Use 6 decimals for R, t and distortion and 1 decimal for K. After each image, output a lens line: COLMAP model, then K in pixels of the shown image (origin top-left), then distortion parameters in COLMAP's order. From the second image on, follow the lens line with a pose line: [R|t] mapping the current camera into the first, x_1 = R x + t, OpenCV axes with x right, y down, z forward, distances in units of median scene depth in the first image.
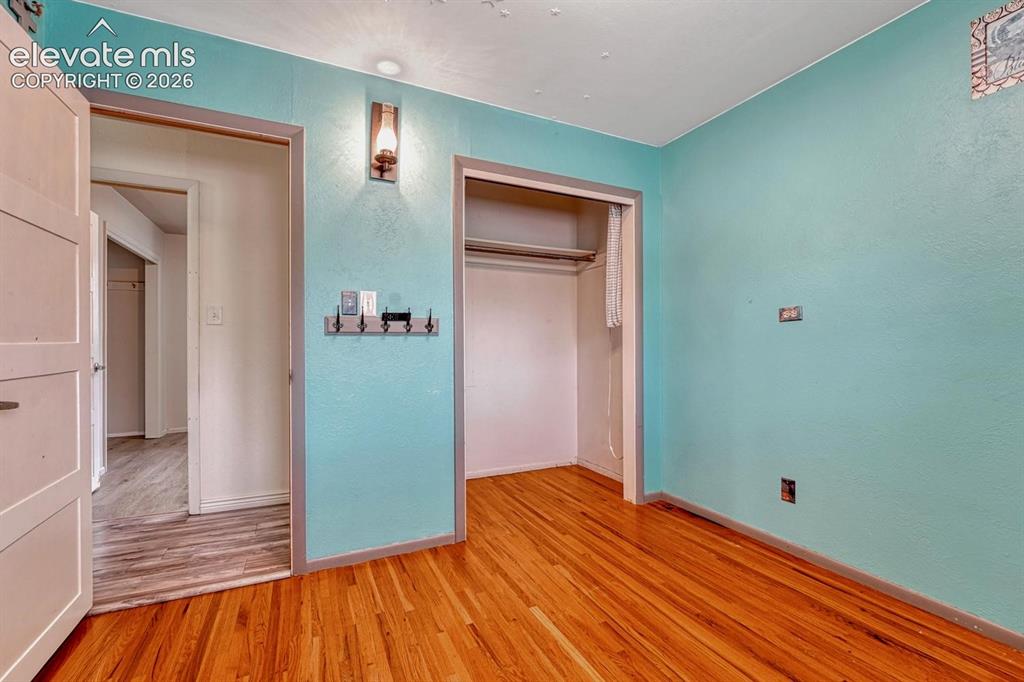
lens RADIAL K [[439.4, 0, 510.1], [0, 439.4, 335.3], [0, 0, 1]] dist [-0.013315, 0.002412]
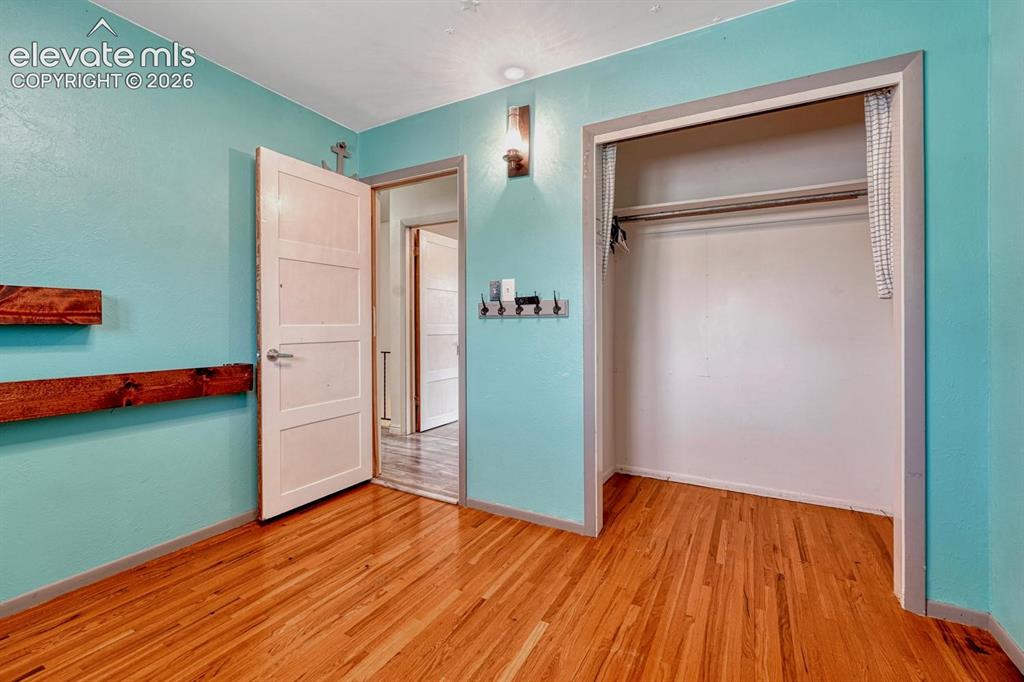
lens RADIAL K [[439.4, 0, 533.9], [0, 439.4, 320.4], [0, 0, 1]] dist [-0.013315, 0.002412]
pose [[0.585151, -0.008417, -0.810881, 0.620588], [0.015274, 0.999883, 0.000643, 0.005811], [0.810781, -0.012762, 0.585211, 0.381783]]
